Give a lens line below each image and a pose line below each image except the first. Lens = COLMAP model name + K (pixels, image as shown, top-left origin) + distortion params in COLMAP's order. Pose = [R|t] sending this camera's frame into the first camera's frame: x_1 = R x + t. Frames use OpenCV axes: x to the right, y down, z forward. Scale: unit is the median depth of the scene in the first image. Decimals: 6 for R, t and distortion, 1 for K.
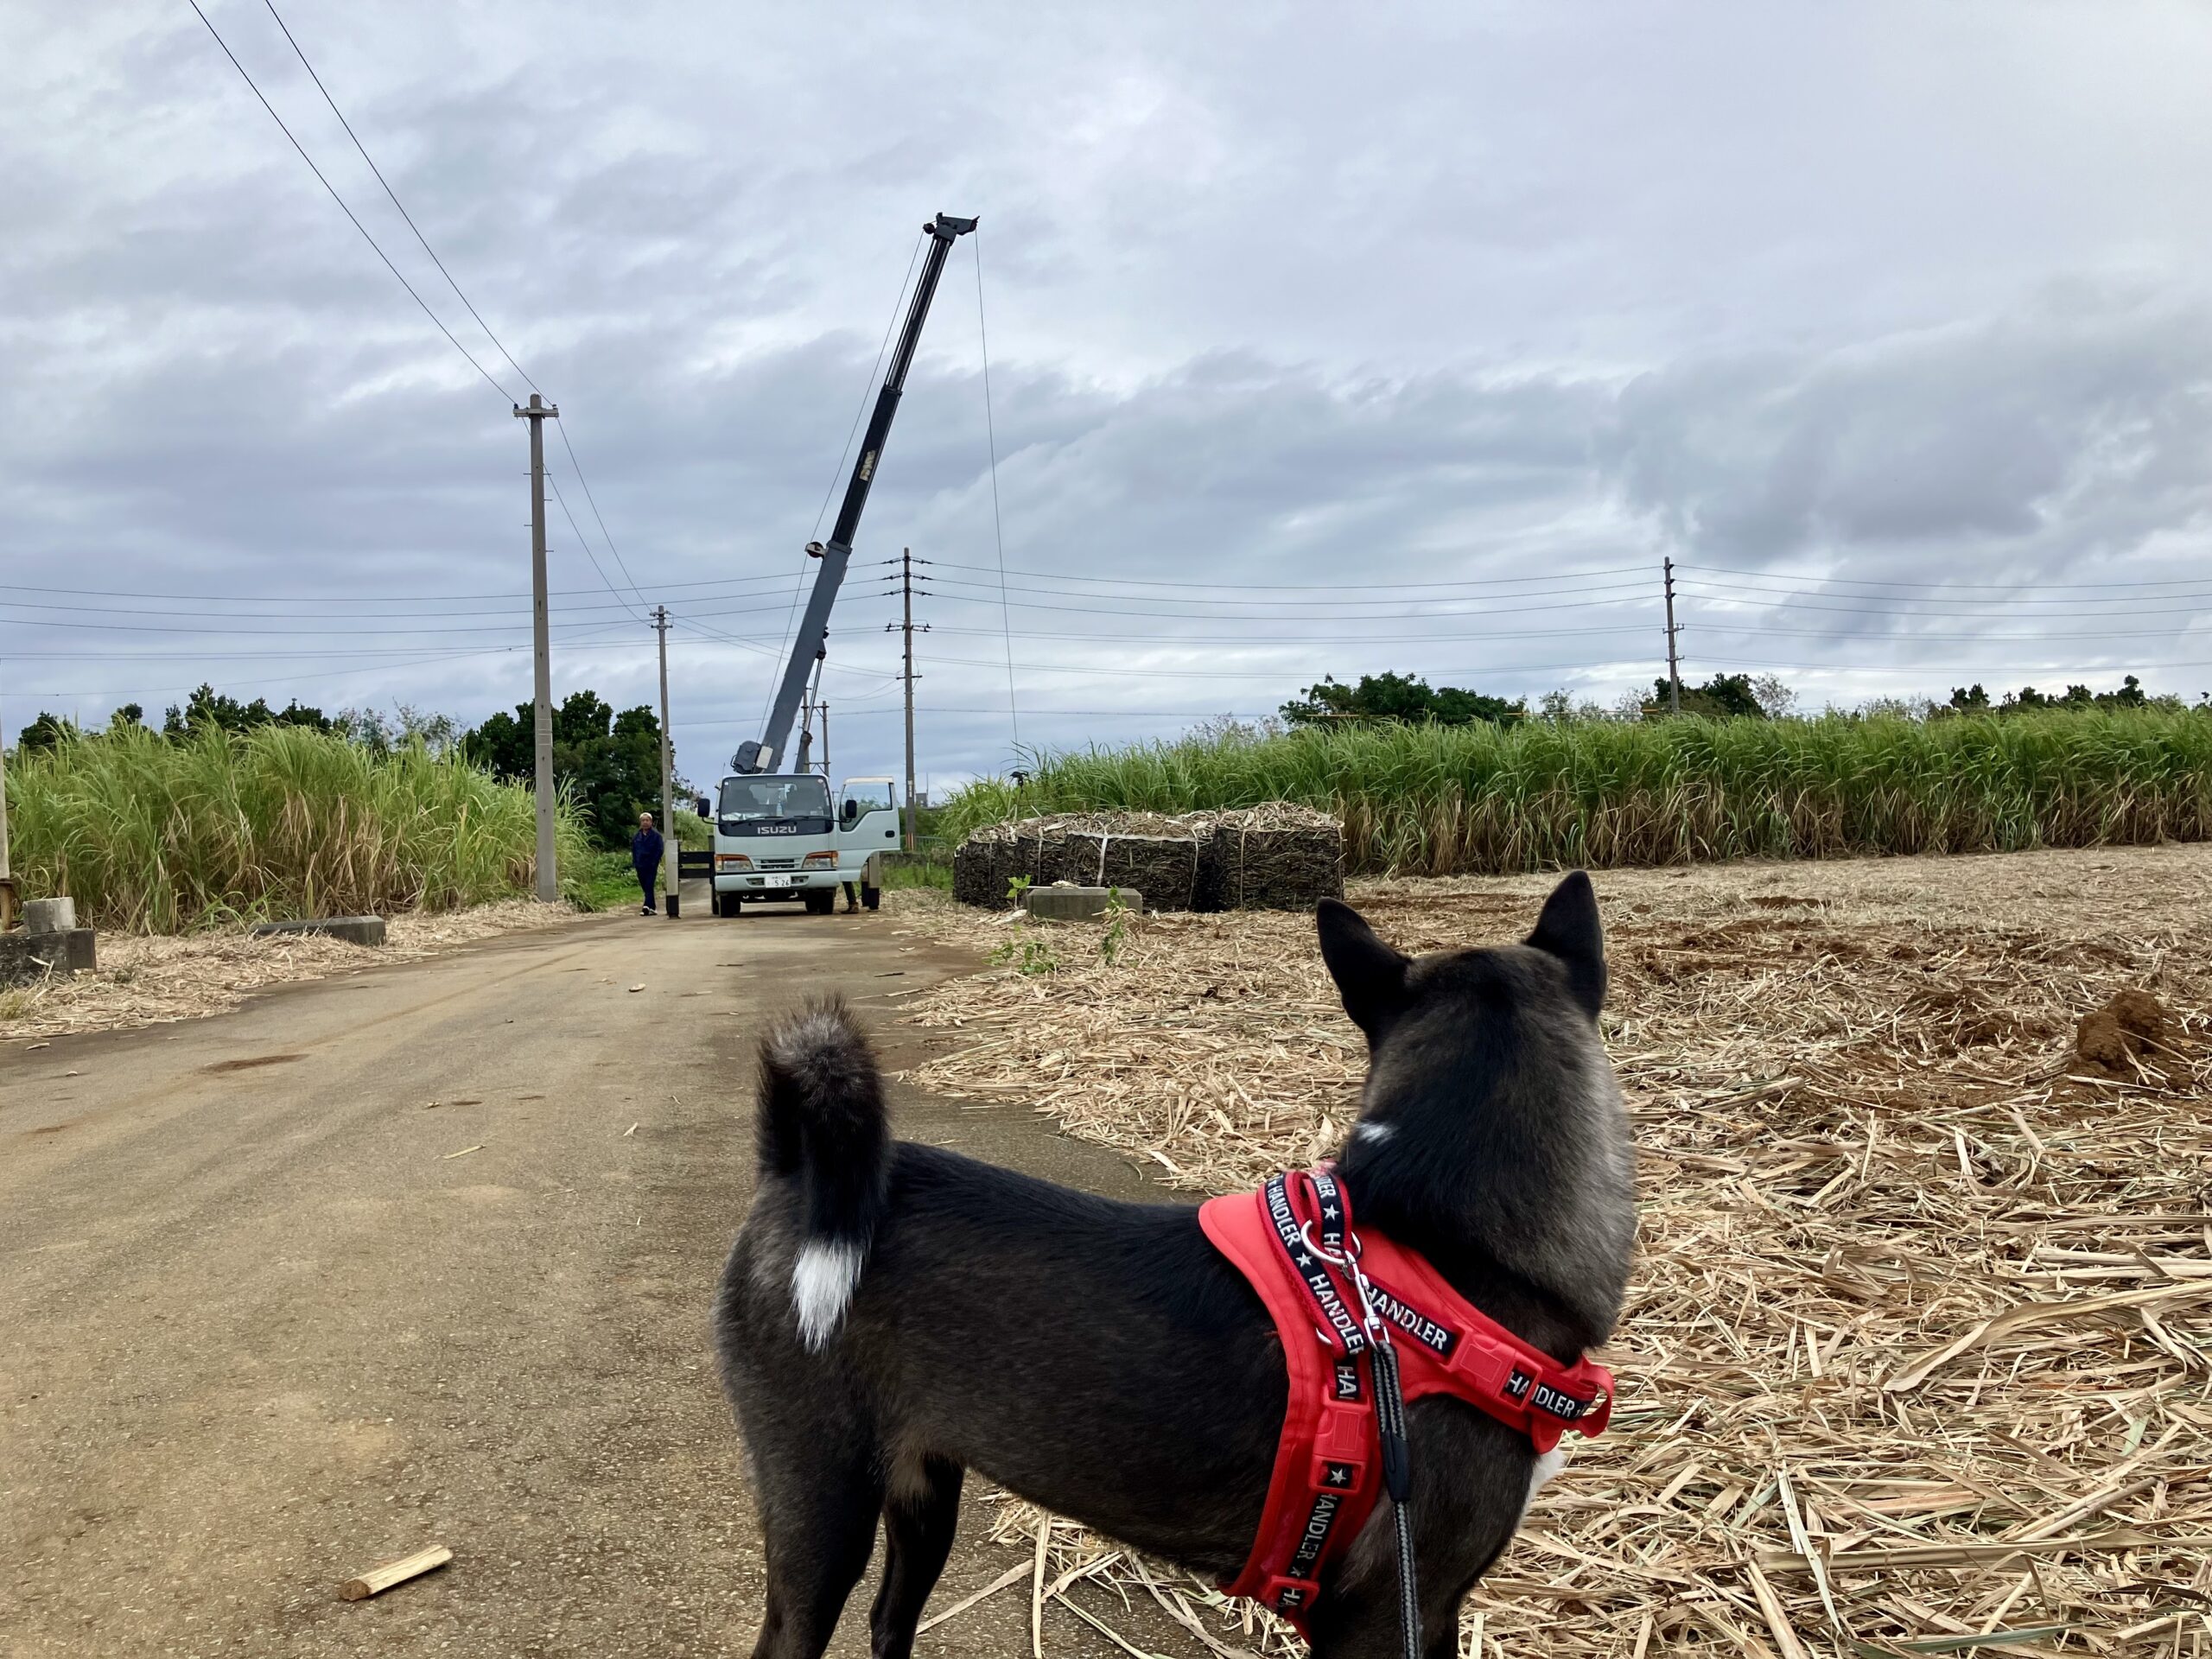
lens RADIAL K [[1801.4, 0, 1191.4], [0, 1801.4, 794.2], [0, 0, 1]] dist [-0.003263, -0.001716]
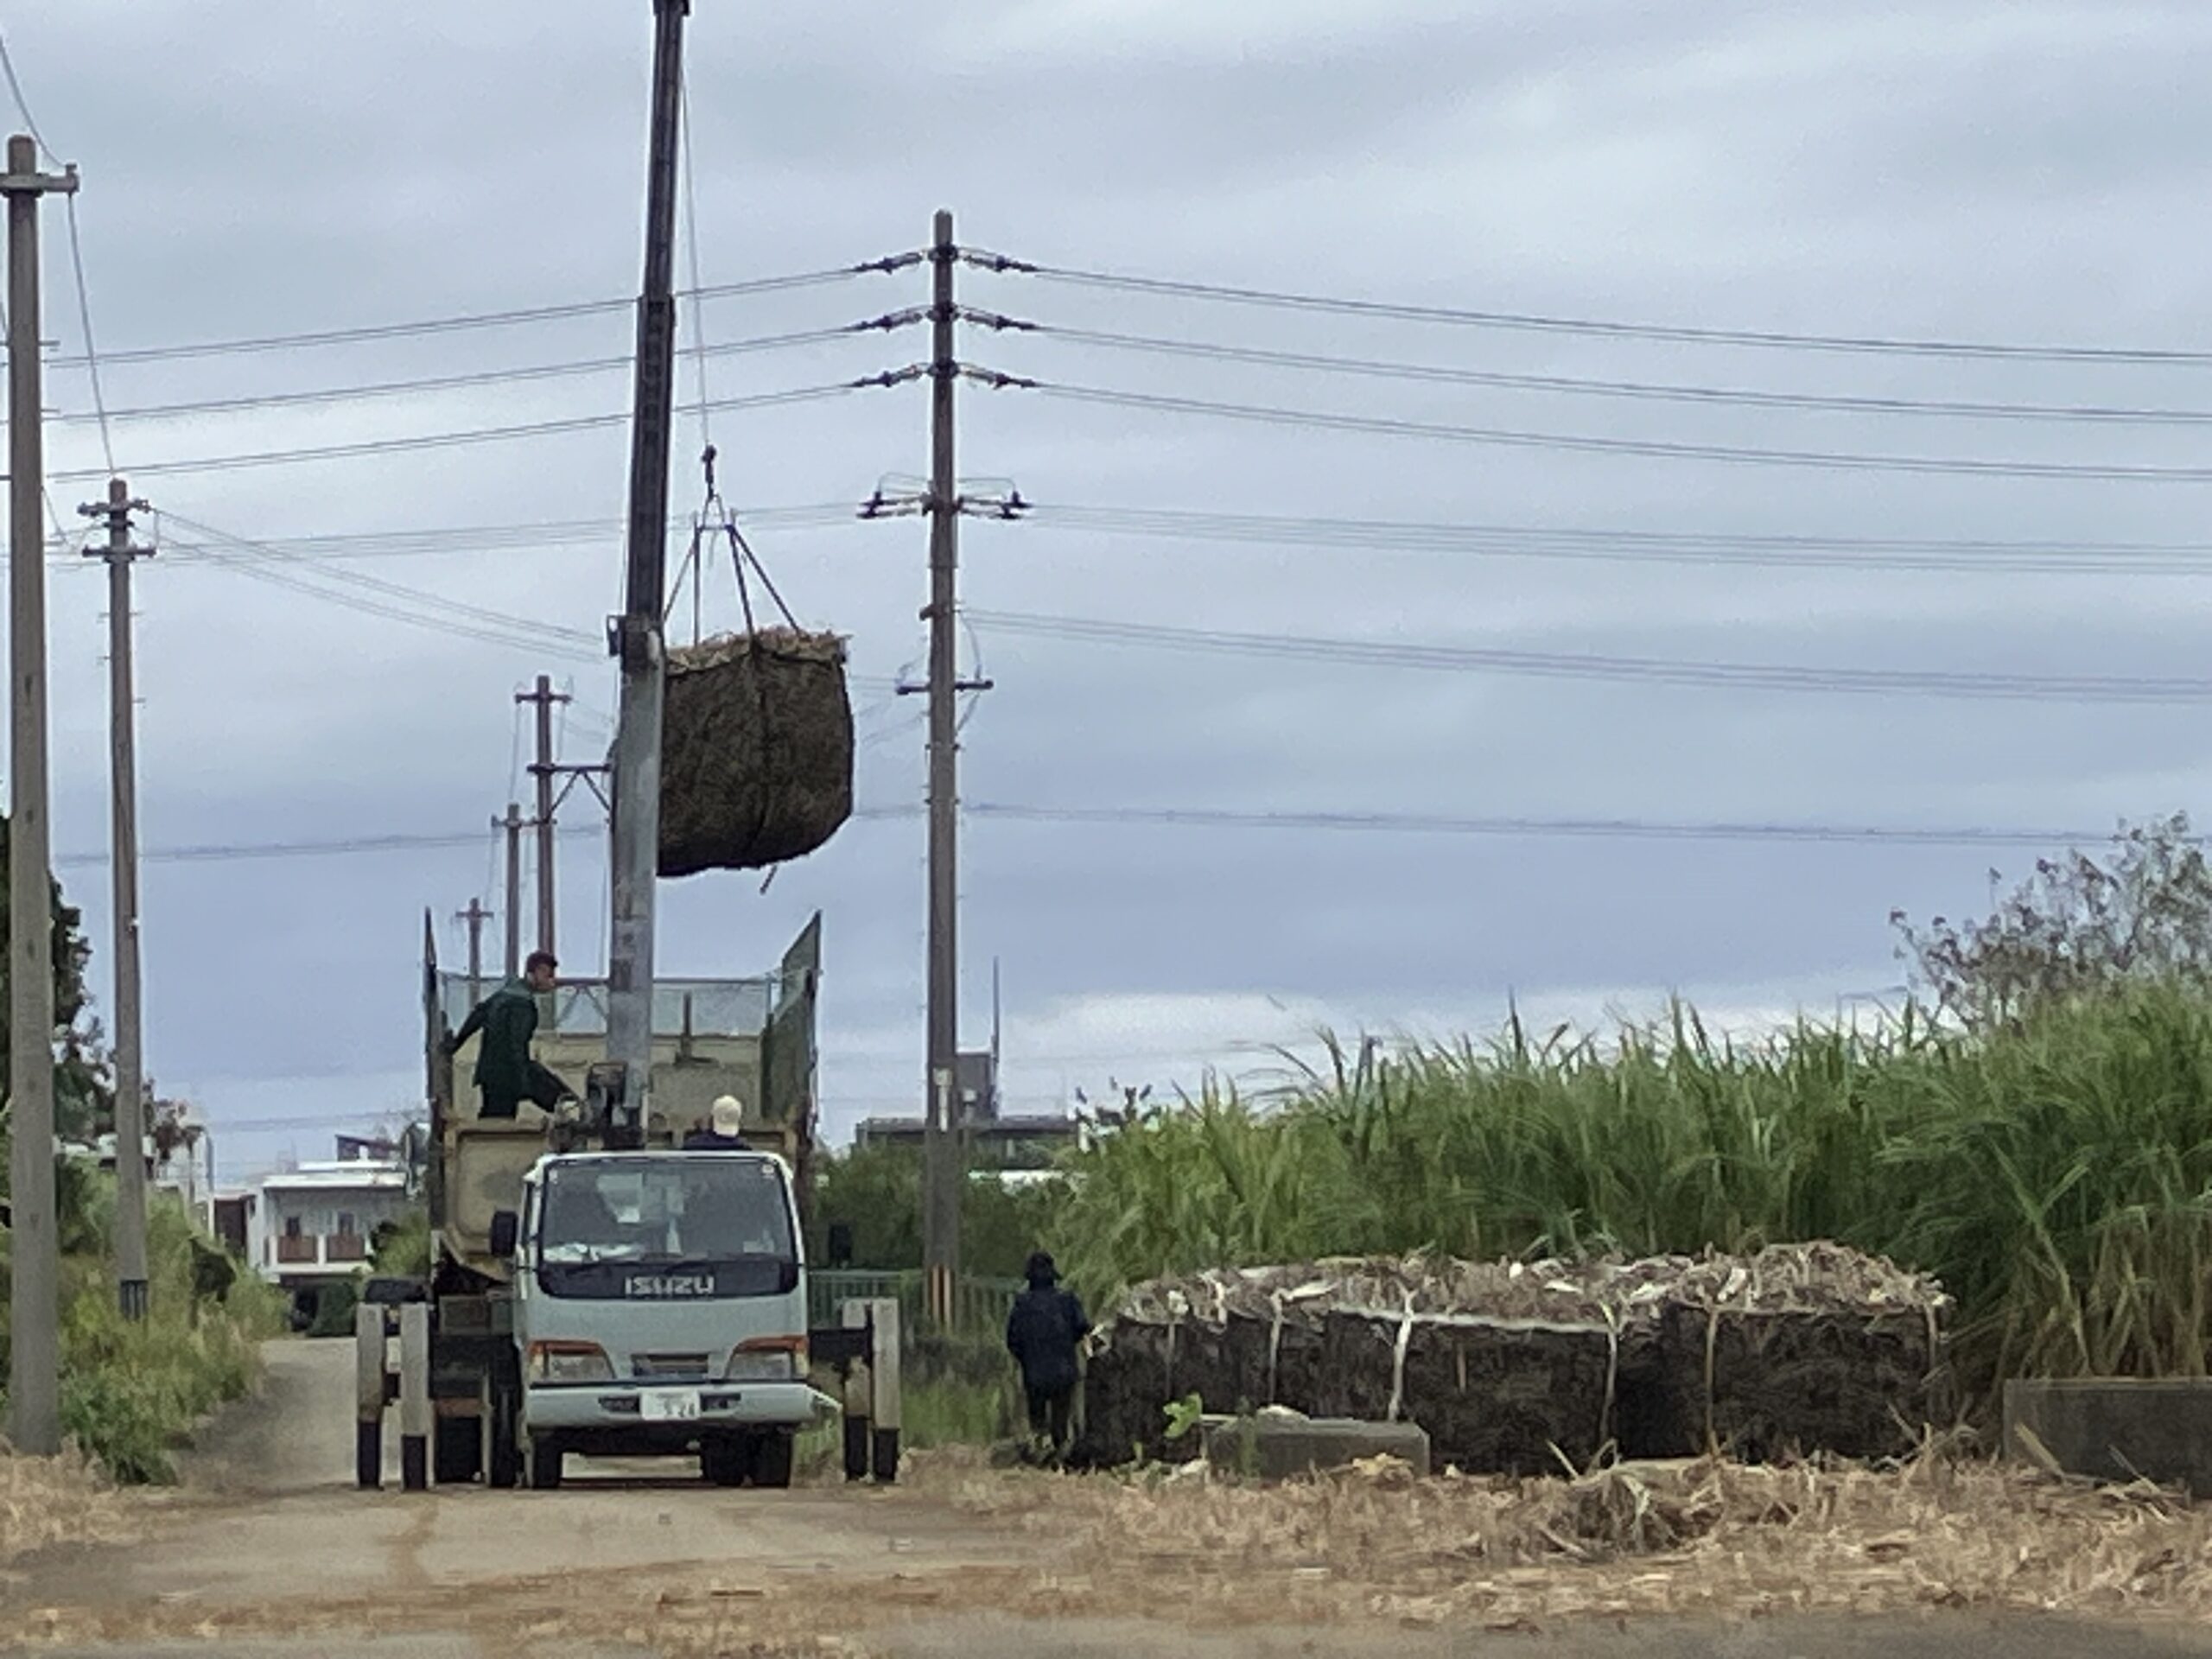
lens RADIAL K [[9032.2, 0, 1106.0], [0, 9032.2, 829.5], [0, 0, 1]] dist [-0.657660, 44.506132]
pose [[0.991016, 0.011265, -0.133267, 0.158566], [-0.014592, 0.999605, -0.024019, -0.038963], [0.132944, 0.025748, 0.990789, -1.120853]]
